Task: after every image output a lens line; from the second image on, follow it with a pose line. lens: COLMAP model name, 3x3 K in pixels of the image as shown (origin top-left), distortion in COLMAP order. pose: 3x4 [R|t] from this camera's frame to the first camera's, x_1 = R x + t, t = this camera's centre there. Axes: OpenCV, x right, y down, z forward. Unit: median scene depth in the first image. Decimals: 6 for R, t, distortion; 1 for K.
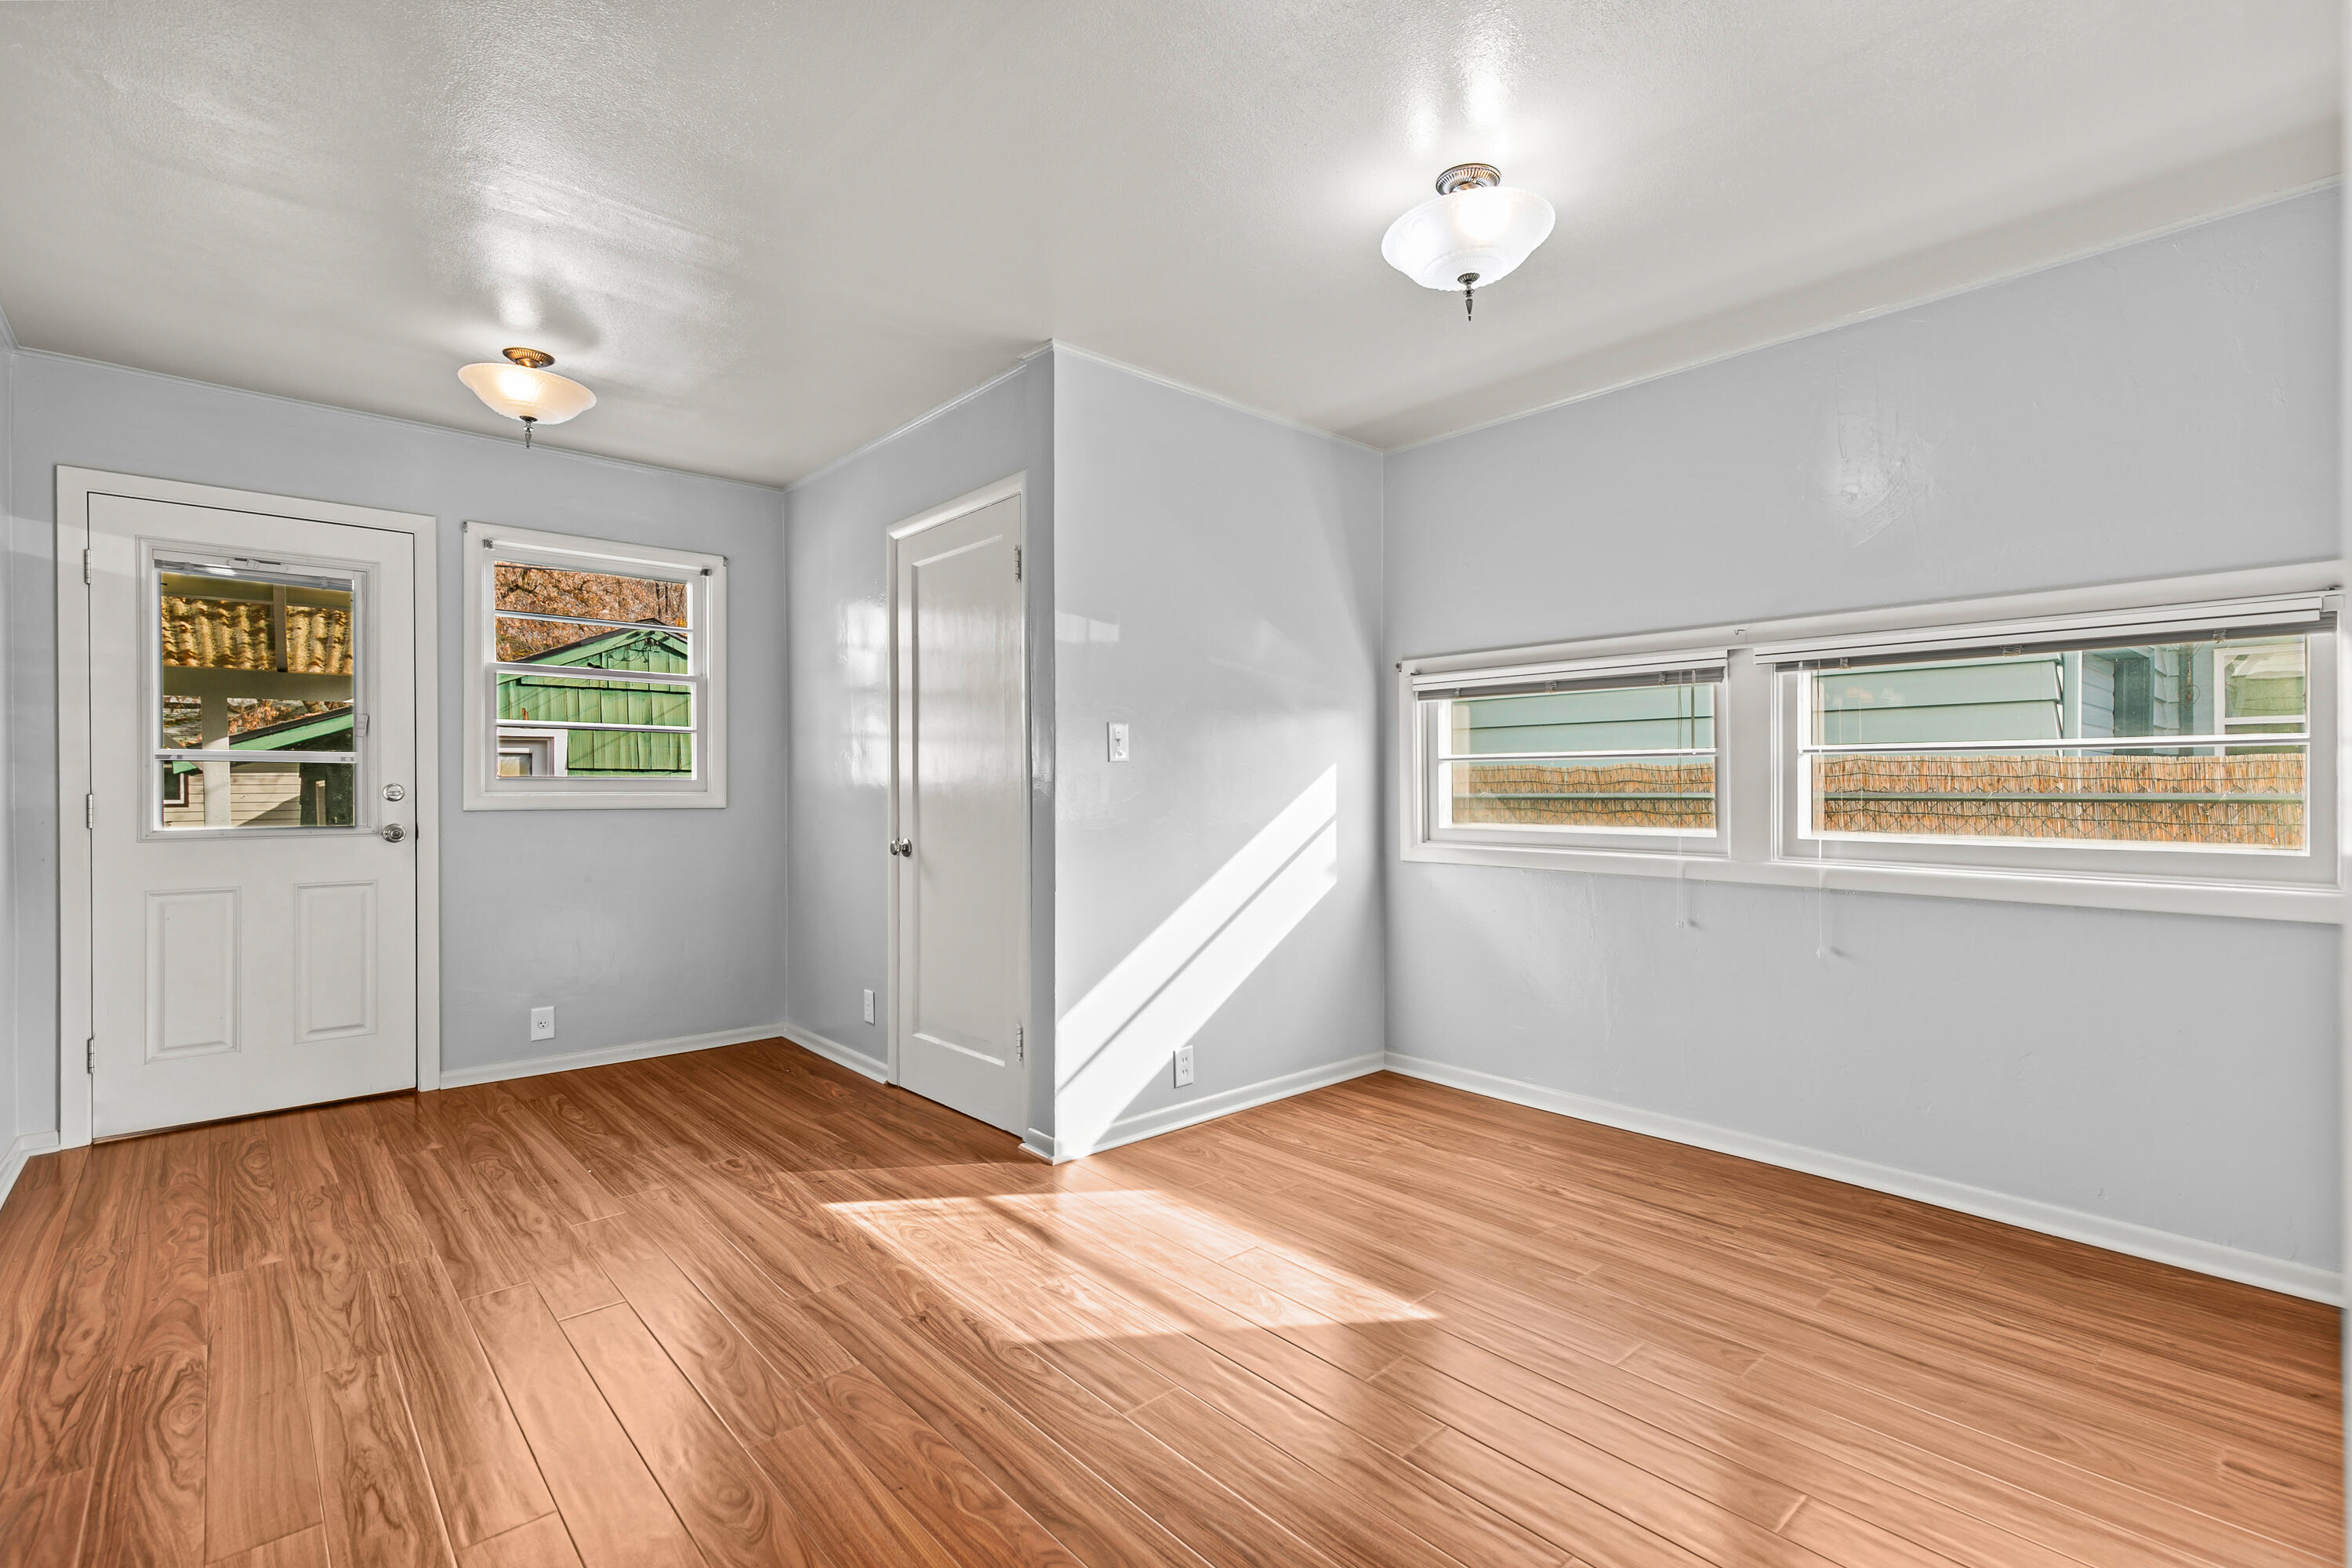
lens RADIAL K [[1075.7, 0, 1194.5], [0, 1075.7, 810.4], [0, 0, 1]] dist [0.011744, -0.002743]
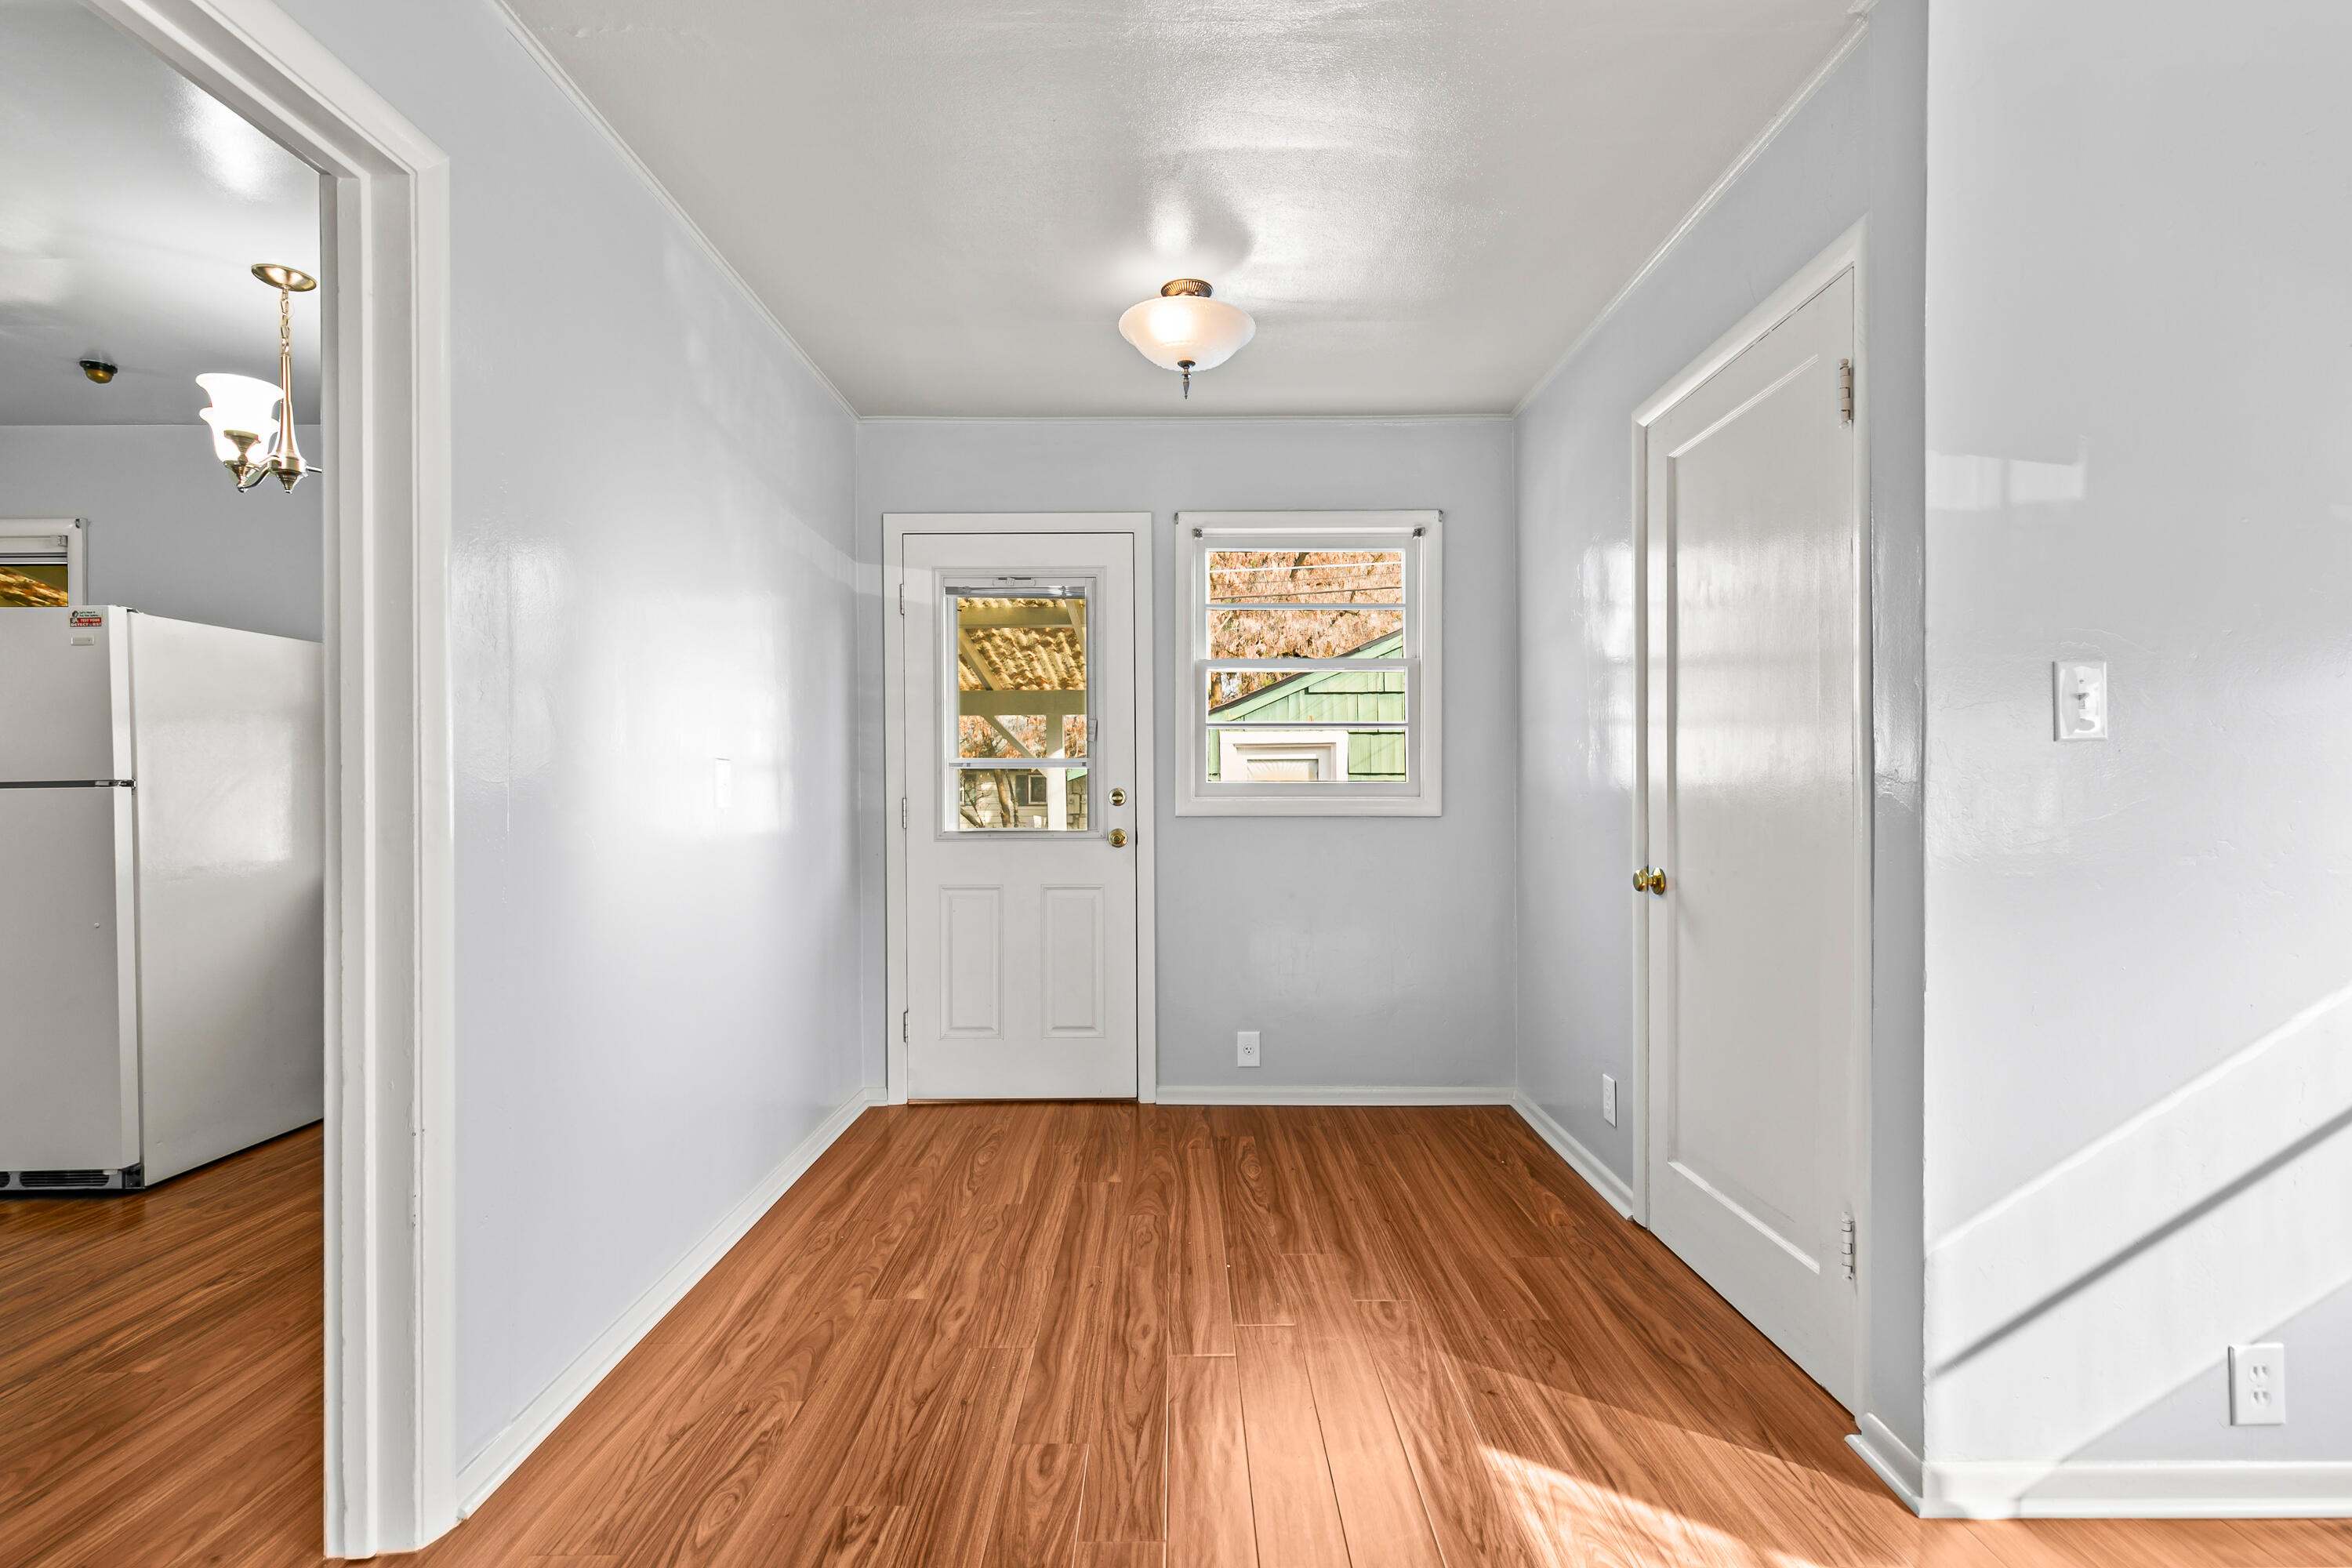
lens RADIAL K [[1075.7, 0, 1176.7], [0, 1075.7, 792.8], [0, 0, 1]] dist [0.011744, -0.002743]
pose [[0.738891, 0.000406, -0.673825, -0.040949], [-0.013771, 0.999800, -0.014498, -0.007818], [0.673684, 0.019991, 0.738749, 0.342794]]
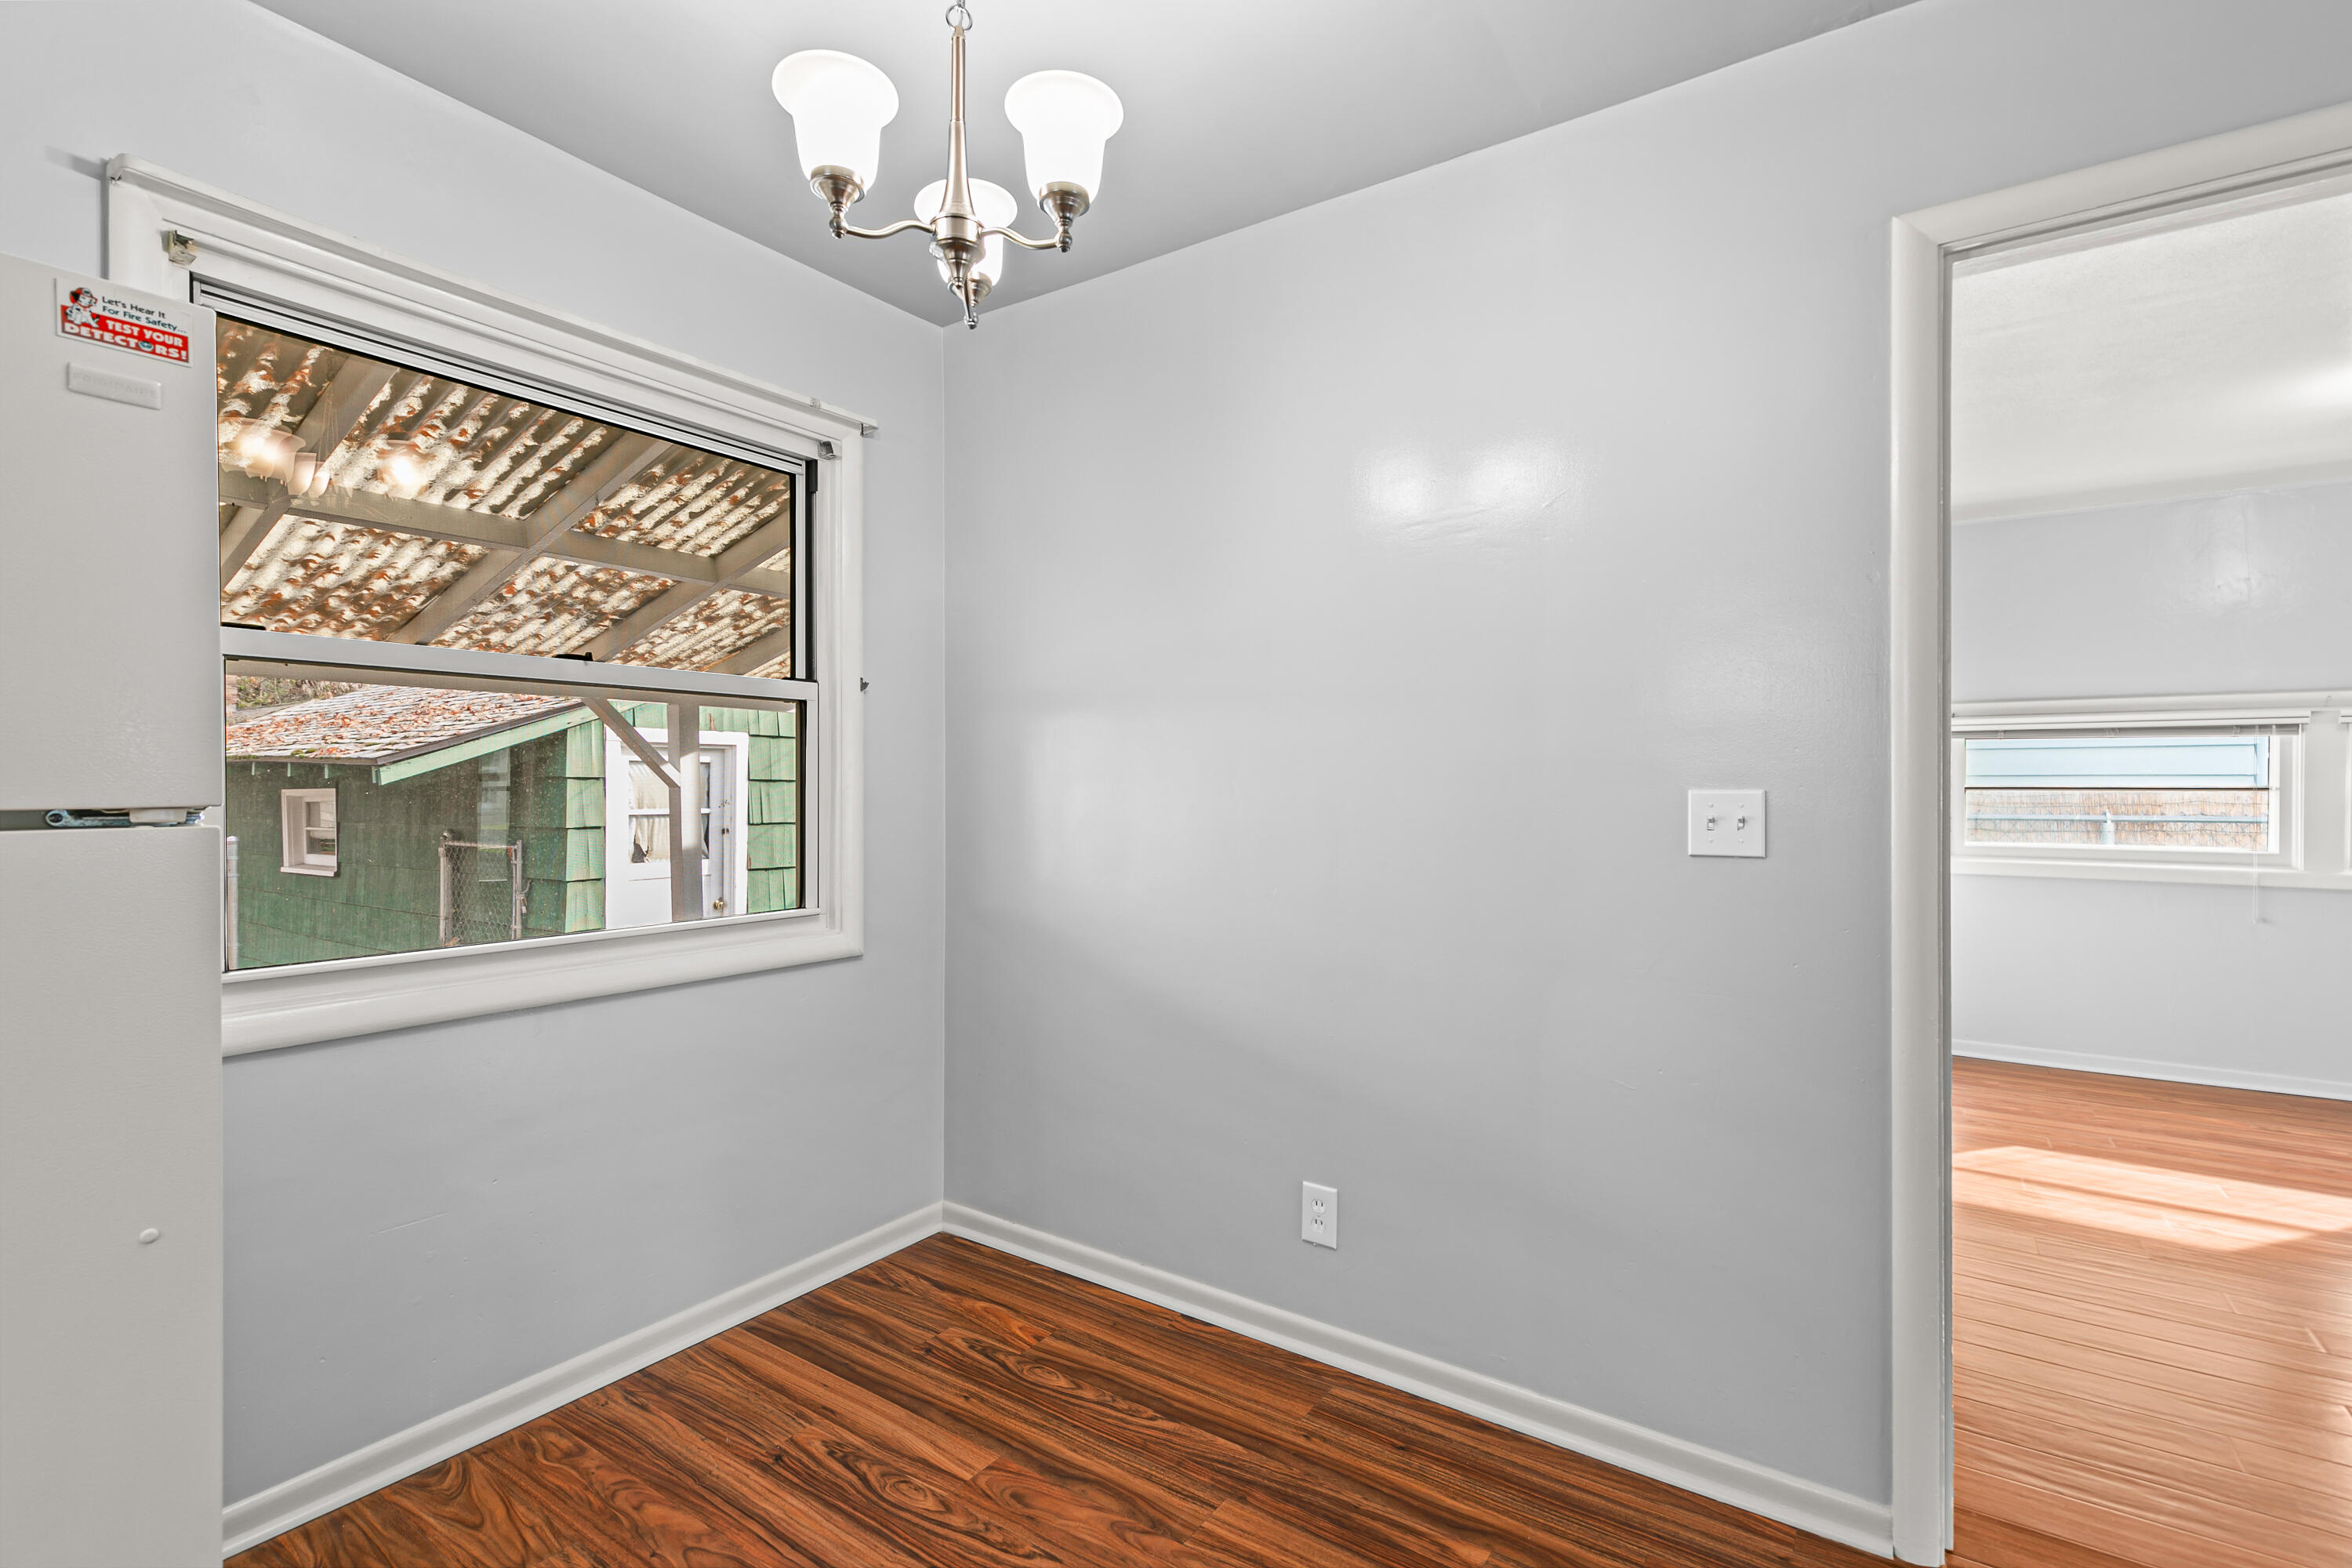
lens RADIAL K [[1075.7, 0, 1181.3], [0, 1075.7, 793.2], [0, 0, 1]] dist [0.011744, -0.002743]
pose [[0.971984, 0.004338, 0.235008, -1.087303], [0.002426, 0.999591, -0.028484, -0.012886], [-0.235035, 0.028256, 0.971576, 0.041706]]
